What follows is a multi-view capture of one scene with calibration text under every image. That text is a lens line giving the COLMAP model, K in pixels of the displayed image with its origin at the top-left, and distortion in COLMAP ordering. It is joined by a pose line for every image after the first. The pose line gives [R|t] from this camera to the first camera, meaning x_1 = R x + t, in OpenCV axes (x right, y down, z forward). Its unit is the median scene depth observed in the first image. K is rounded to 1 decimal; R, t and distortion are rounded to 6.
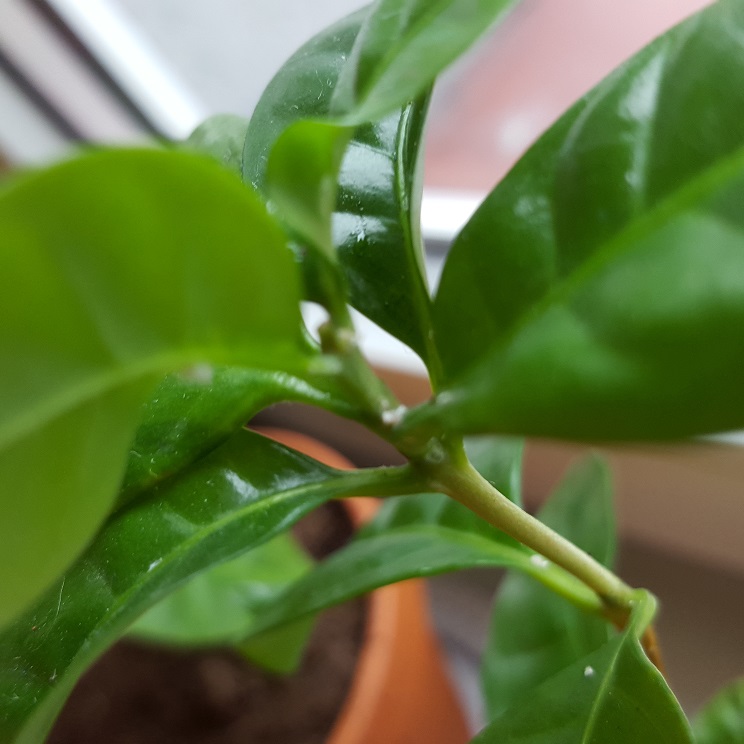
lens RADIAL K [[870.5, 0, 372.5], [0, 870.5, 370.5], [0, 0, 1]] dist [-0.019414, 0.000000]
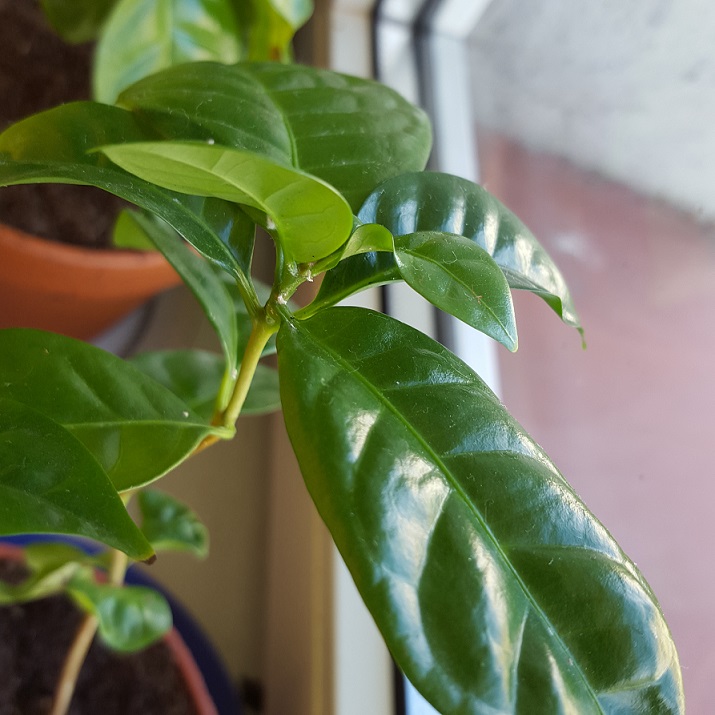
lens RADIAL K [[836.6, 0, 357.0], [0, 836.6, 358.0], [0, 0, 1]] dist [-0.019414, 0.000000]
pose [[0.256519, 0.933907, 0.249029, -0.229942], [-0.966539, 0.248162, 0.064952, -0.168009], [-0.001141, -0.257358, 0.966316, -0.753737]]
